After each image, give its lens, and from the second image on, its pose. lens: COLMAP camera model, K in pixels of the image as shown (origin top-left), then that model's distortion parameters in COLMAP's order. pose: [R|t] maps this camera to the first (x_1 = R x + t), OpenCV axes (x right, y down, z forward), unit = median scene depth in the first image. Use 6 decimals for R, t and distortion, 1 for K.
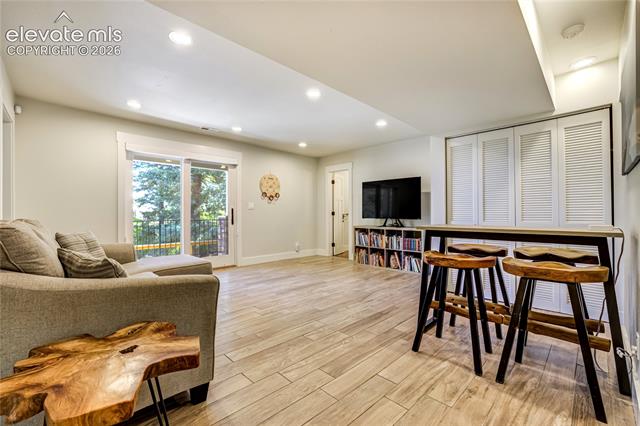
lens RADIAL K [[266.5, 0, 320.1], [0, 266.5, 212.2], [0, 0, 1]] dist [-0.000888, -0.000001]
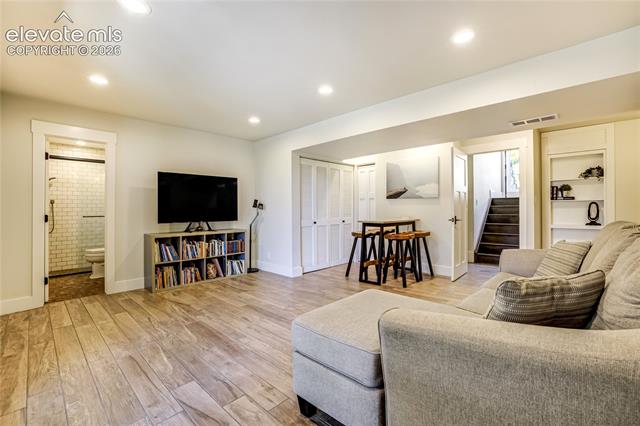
lens RADIAL K [[283.9, 0, 320.5], [0, 283.9, 210.5], [0, 0, 1]] dist [-0.000740, -0.000025]
pose [[-0.004443, 0.001504, 0.999989, -0.653824], [0.008755, 0.999961, -0.001465, -0.006580], [-0.999952, 0.008749, -0.004456, 0.651168]]
